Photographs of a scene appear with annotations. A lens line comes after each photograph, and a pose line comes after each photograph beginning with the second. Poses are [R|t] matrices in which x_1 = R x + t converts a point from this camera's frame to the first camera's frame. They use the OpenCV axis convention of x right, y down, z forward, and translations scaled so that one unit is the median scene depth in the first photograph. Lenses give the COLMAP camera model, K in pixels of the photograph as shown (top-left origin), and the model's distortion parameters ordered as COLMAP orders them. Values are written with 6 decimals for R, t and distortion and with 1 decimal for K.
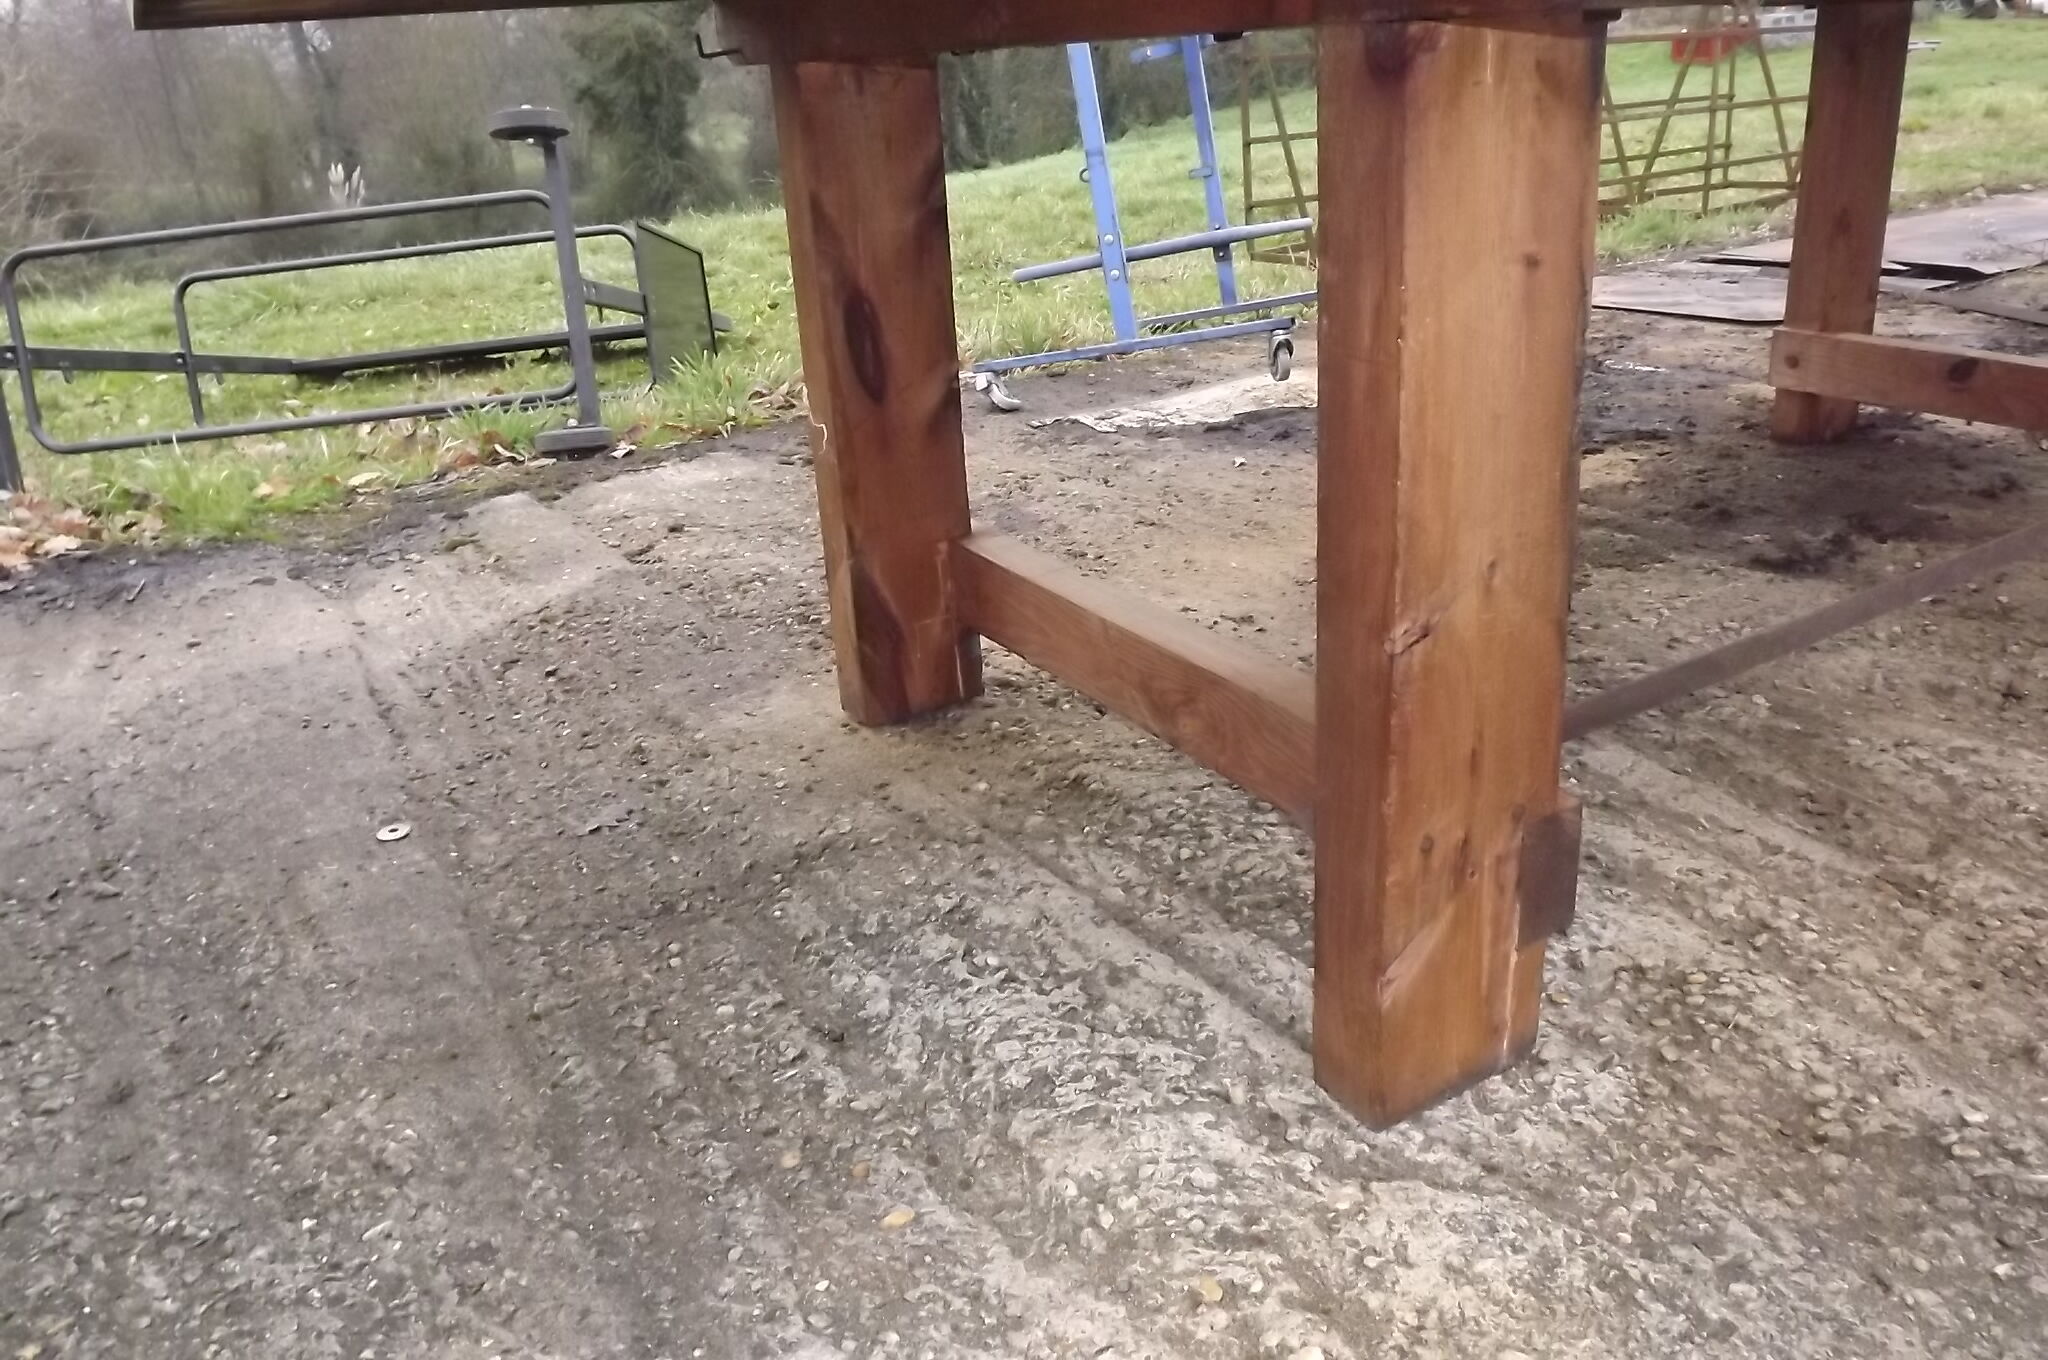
lens RADIAL K [[1483.6, 0, 1031.9], [0, 1483.6, 682.7], [0, 0, 1]] dist [-0.056283, 0.013026]
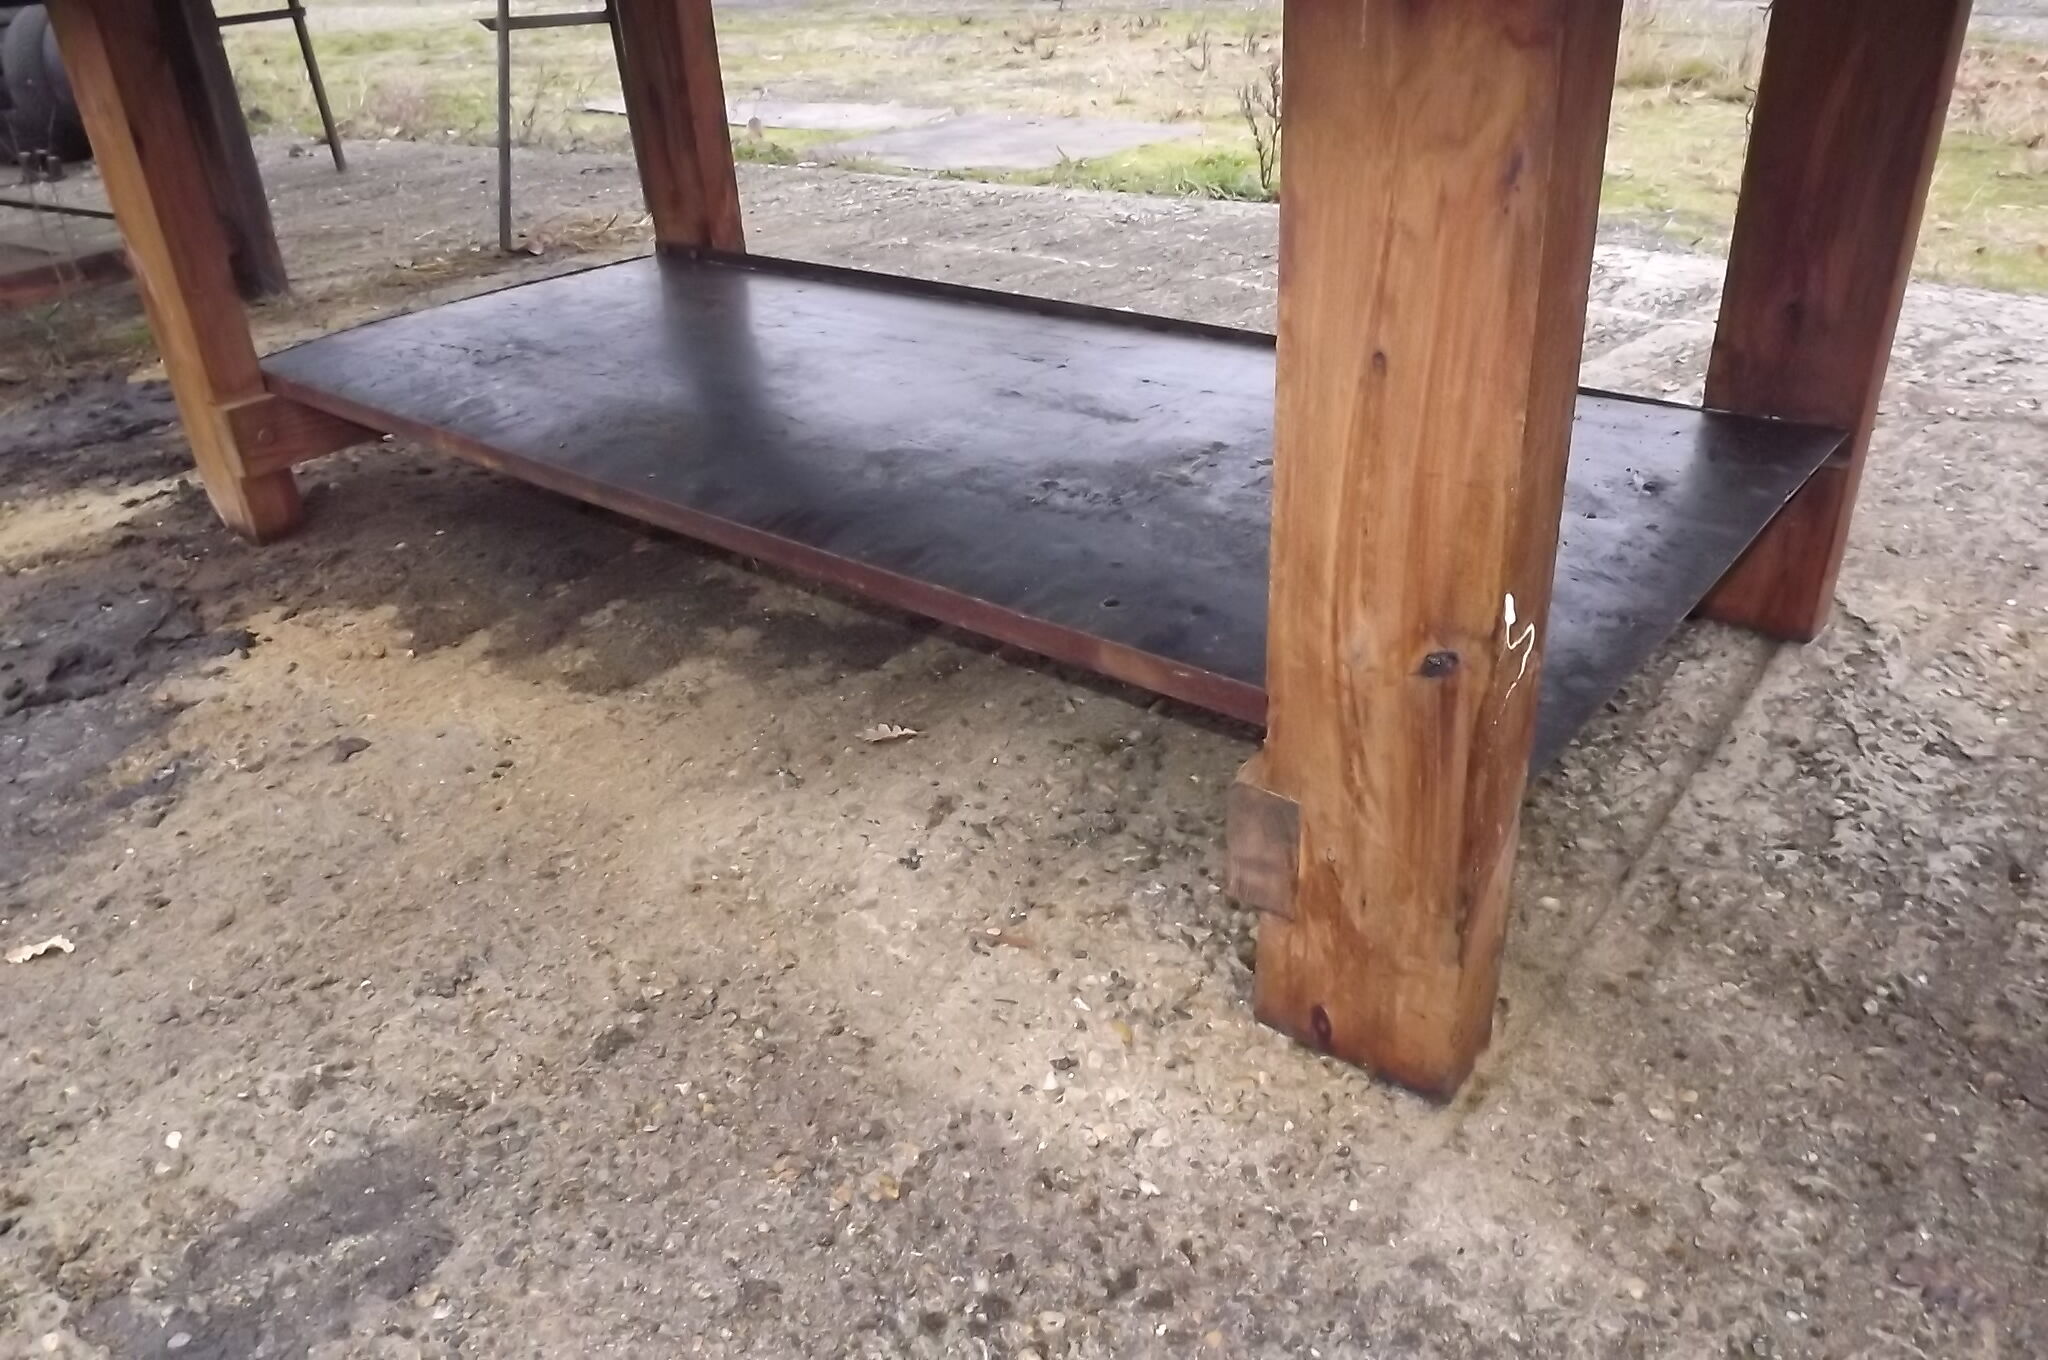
lens RADIAL K [[1471.7, 0, 1016.8], [0, 1471.7, 723.2], [0, 0, 1]] dist [-0.045207, -0.003154]
pose [[-0.319588, -0.400299, 0.858850, -0.728538], [0.436695, 0.742168, 0.508414, -0.659747], [-0.840929, 0.537539, -0.062379, 1.571718]]
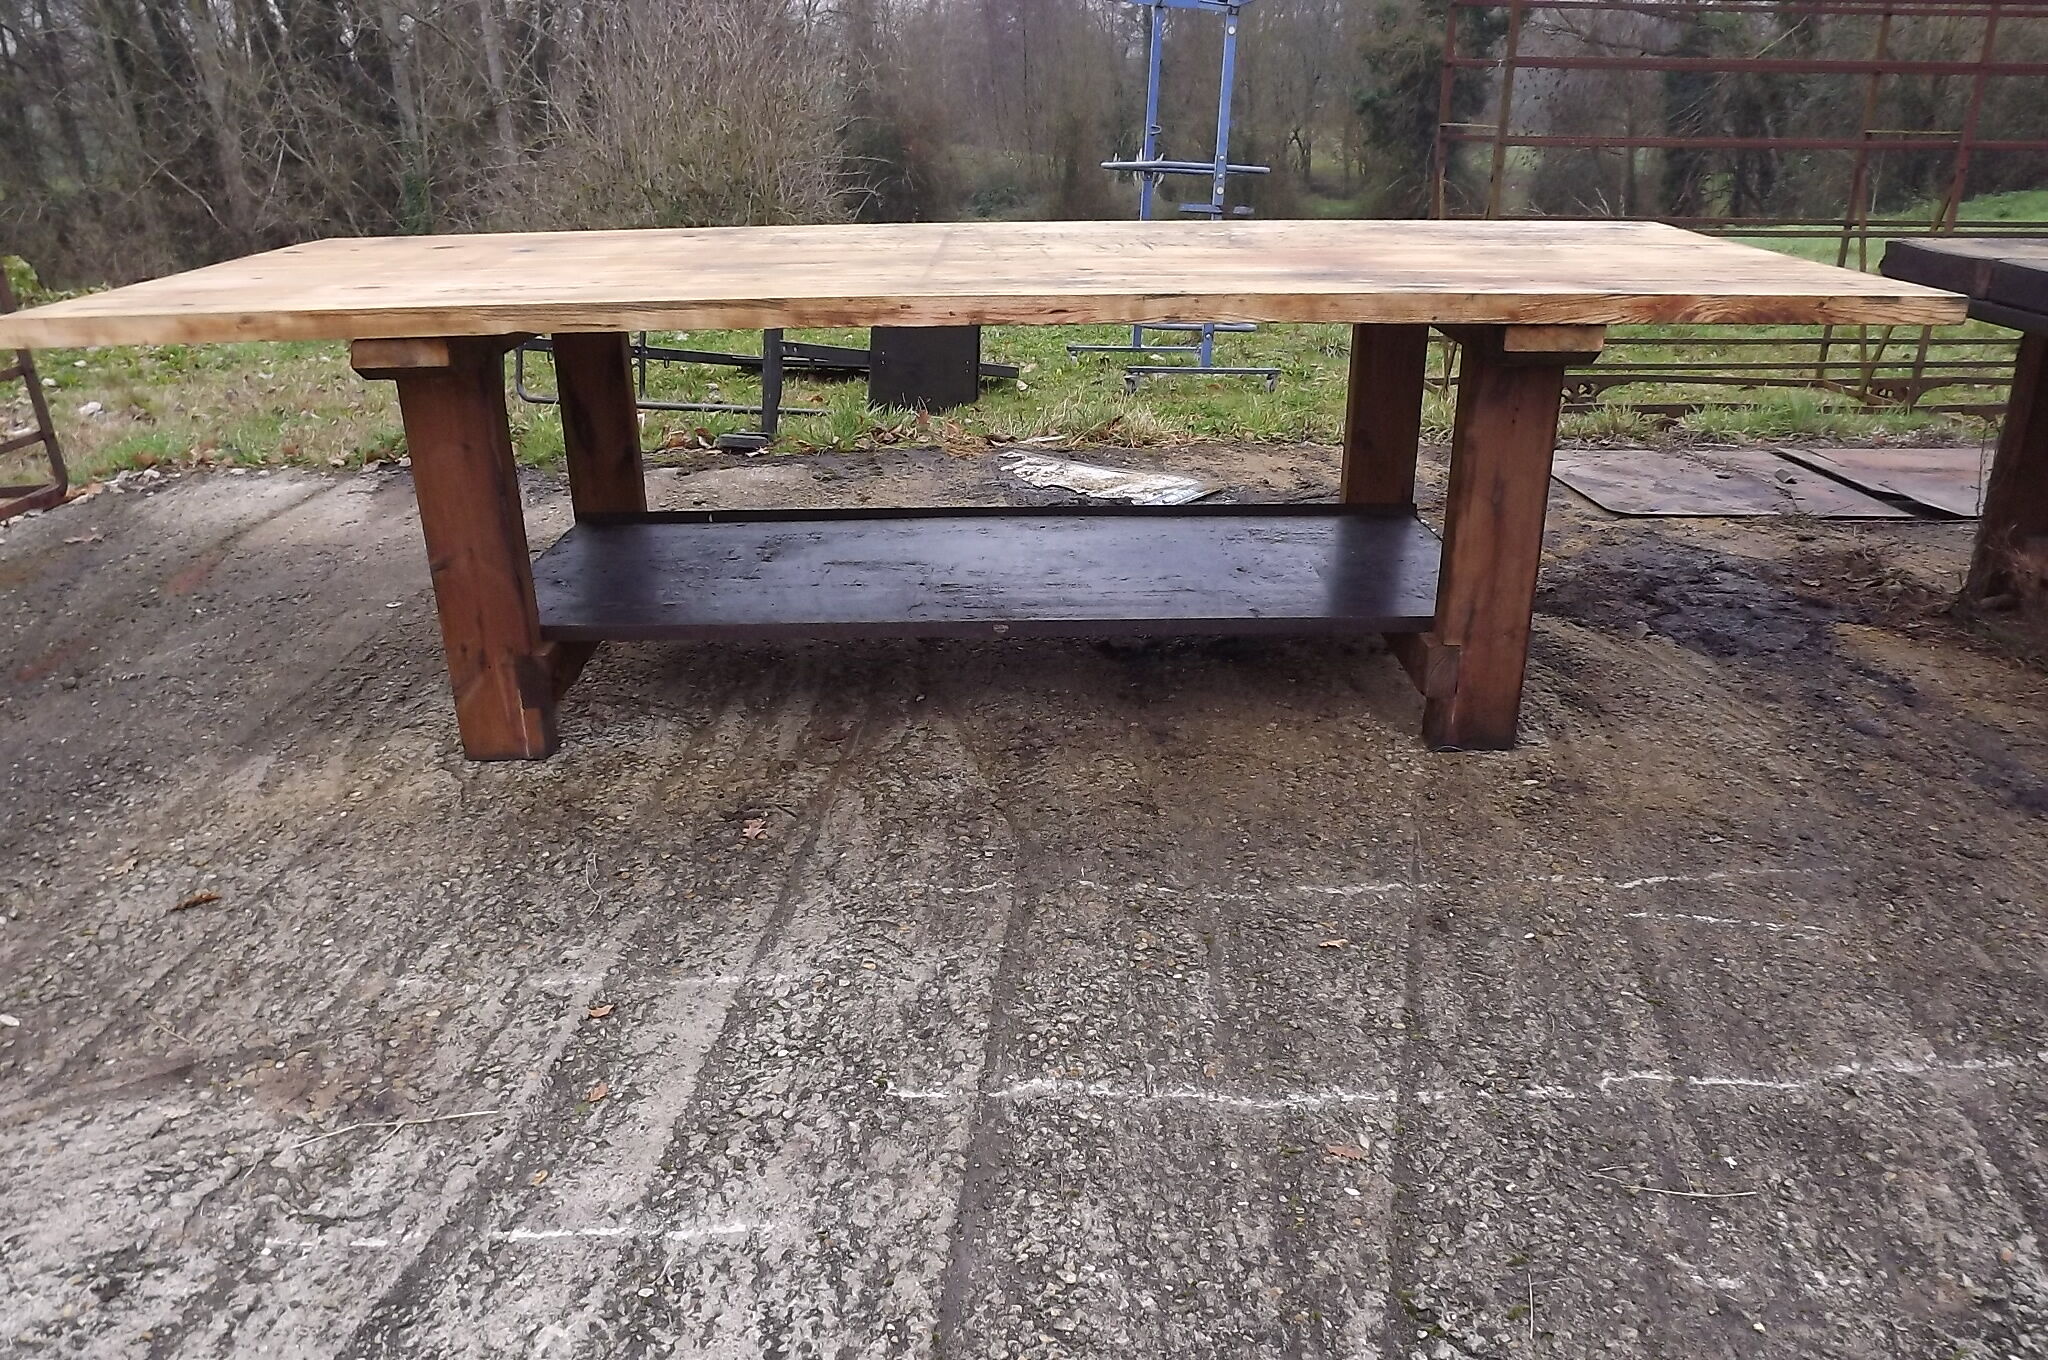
lens RADIAL K [[1478.9, 0, 1045.0], [0, 1478.9, 765.5], [0, 0, 1]] dist [-0.056849, -0.002090]
pose [[0.867159, 0.259935, -0.424816, 1.874903], [-0.238198, 0.965569, 0.104587, -0.172193], [0.437375, 0.010497, 0.899218, -0.759620]]
